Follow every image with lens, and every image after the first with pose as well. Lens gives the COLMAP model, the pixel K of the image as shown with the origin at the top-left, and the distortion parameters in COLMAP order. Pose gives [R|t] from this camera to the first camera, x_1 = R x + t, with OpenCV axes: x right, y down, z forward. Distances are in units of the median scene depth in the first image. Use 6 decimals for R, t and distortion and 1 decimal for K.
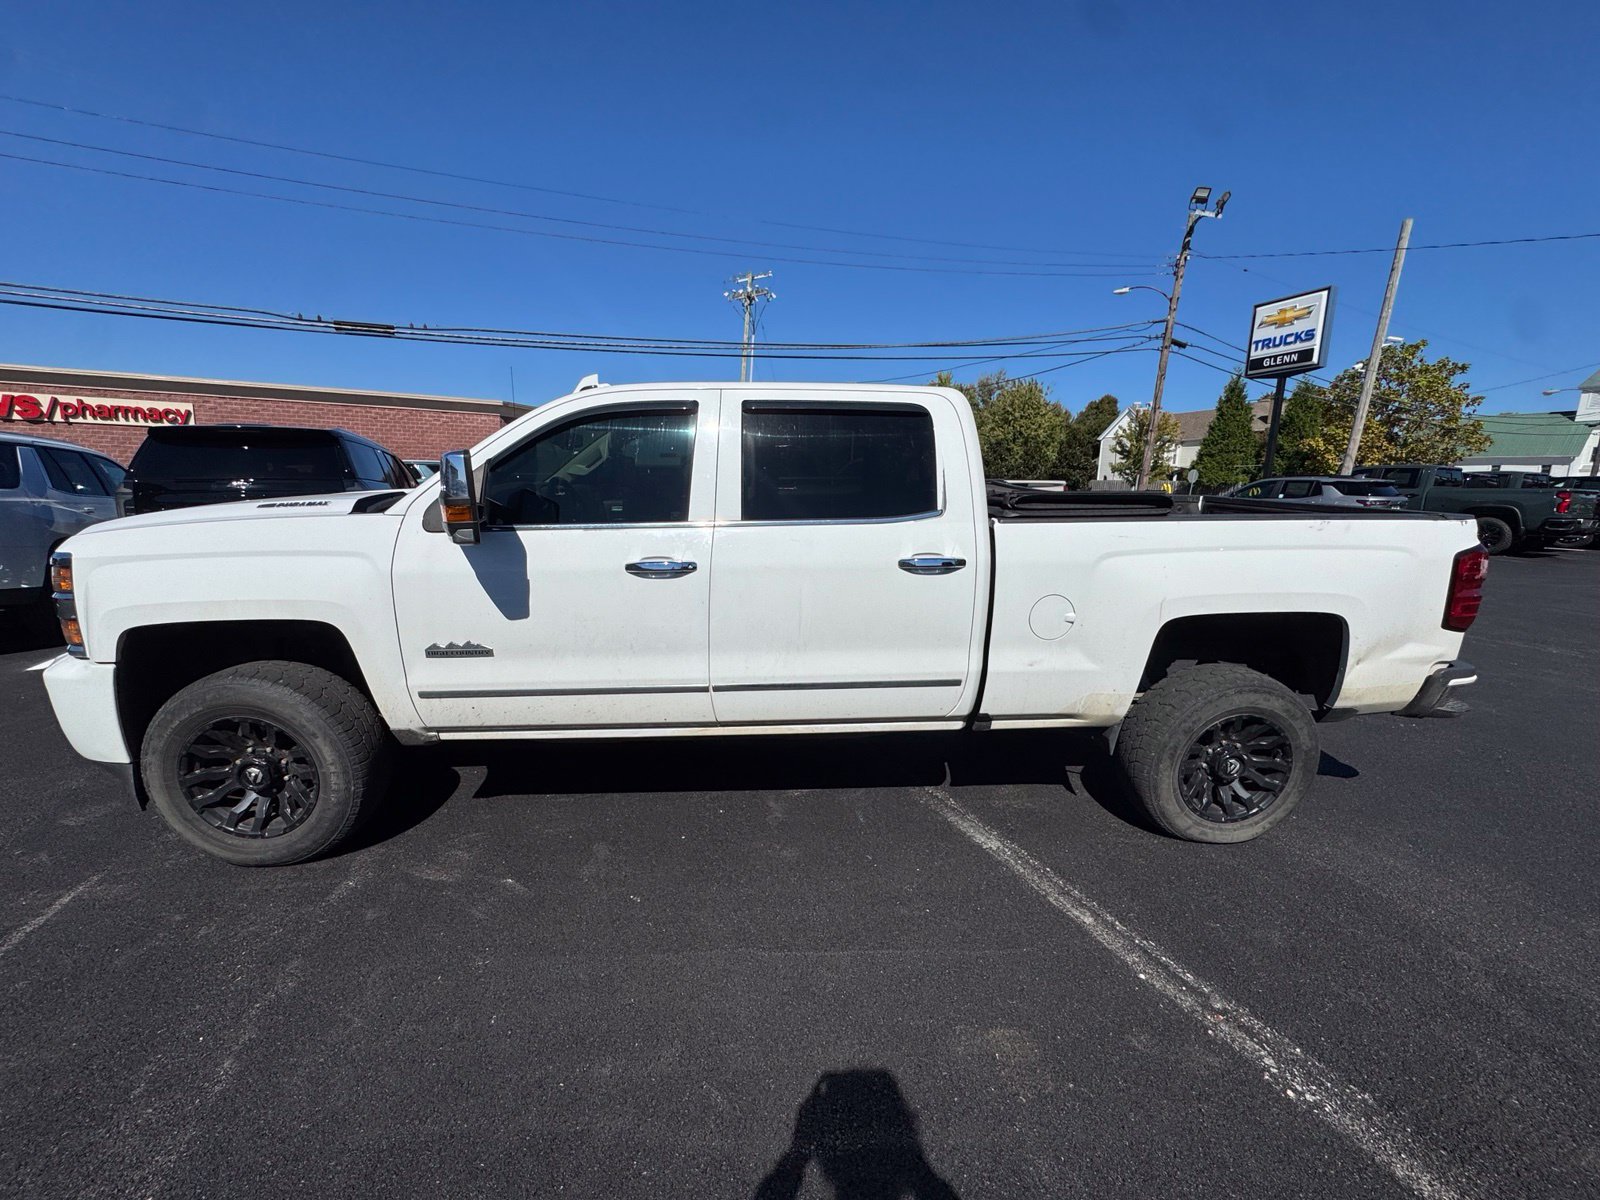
lens RADIAL K [[645.7, 0, 763.7], [0, 645.7, 591.0], [0, 0, 1]] dist [0.001441, -0.004160]
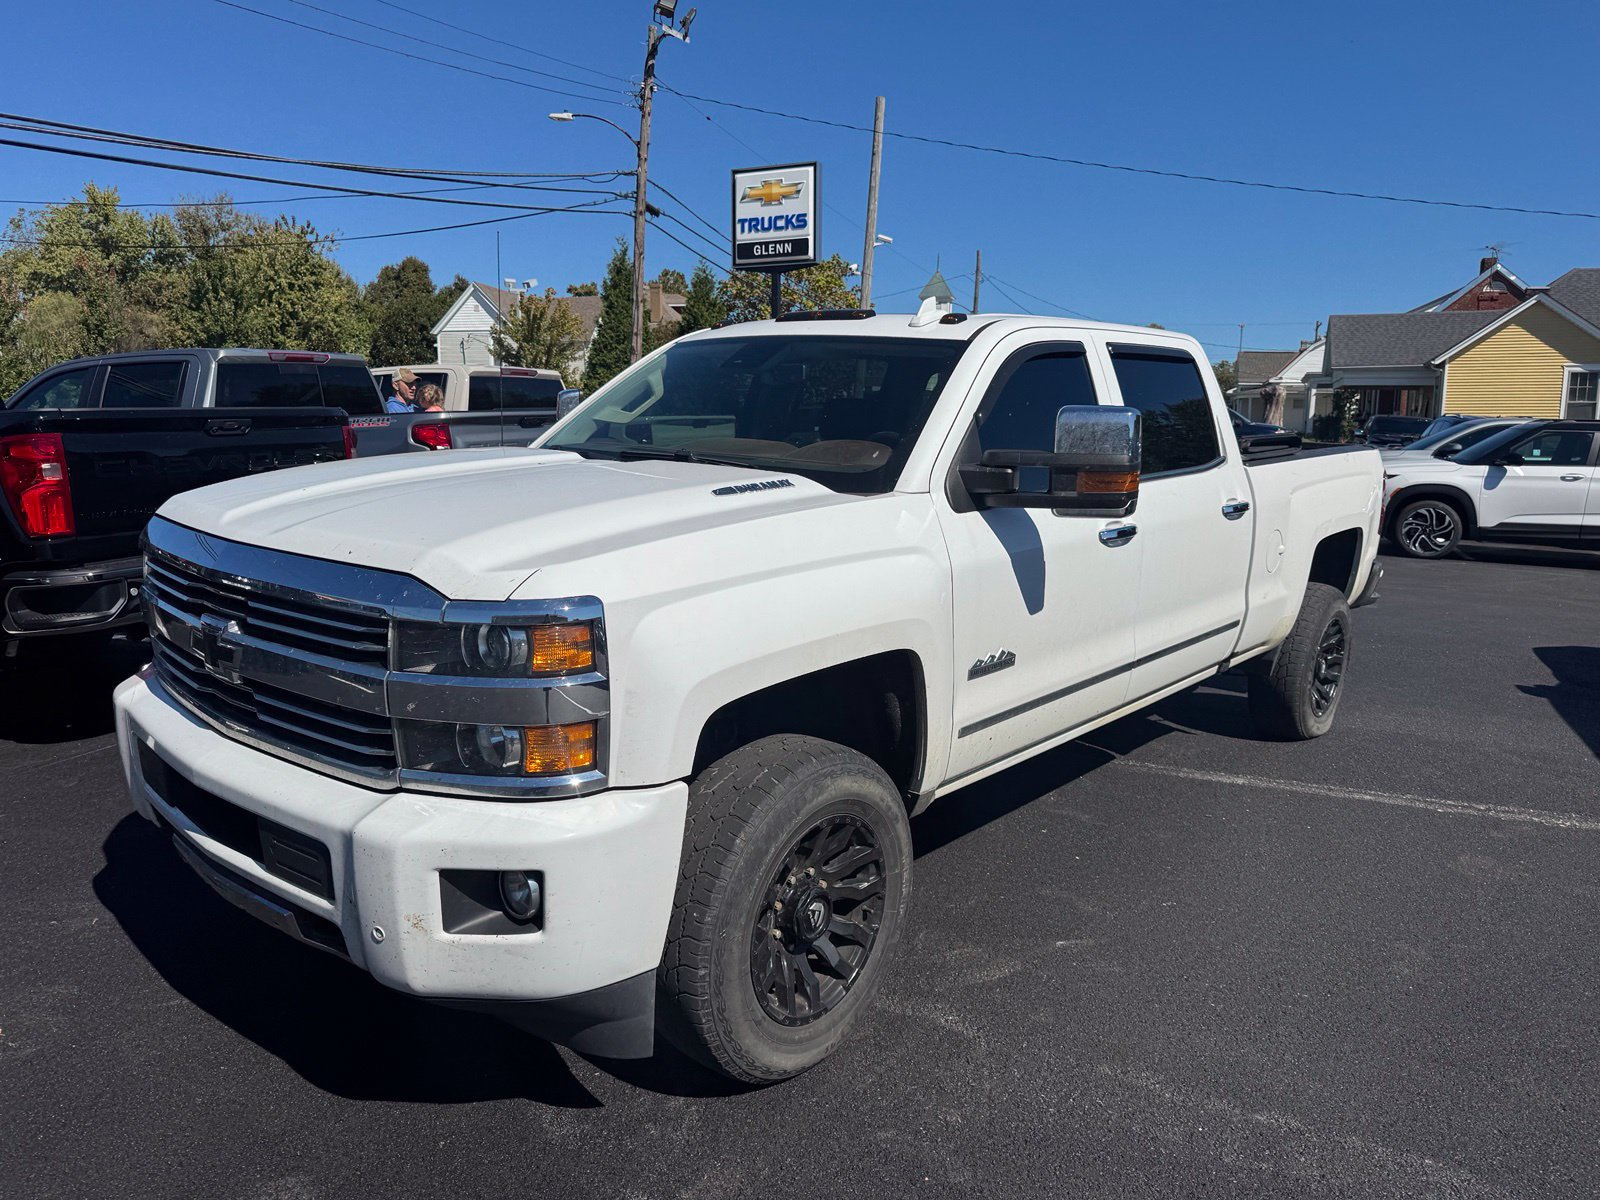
lens RADIAL K [[1150.1, 0, 800.0], [0, 1150.1, 600.0], [0, 0, 1]] dist [0.010710, -0.020628]
pose [[0.704881, -0.118731, 0.699319, -0.182998], [0.117246, 0.991833, 0.050216, -0.009040], [-0.699569, 0.046596, 0.713044, 0.021432]]
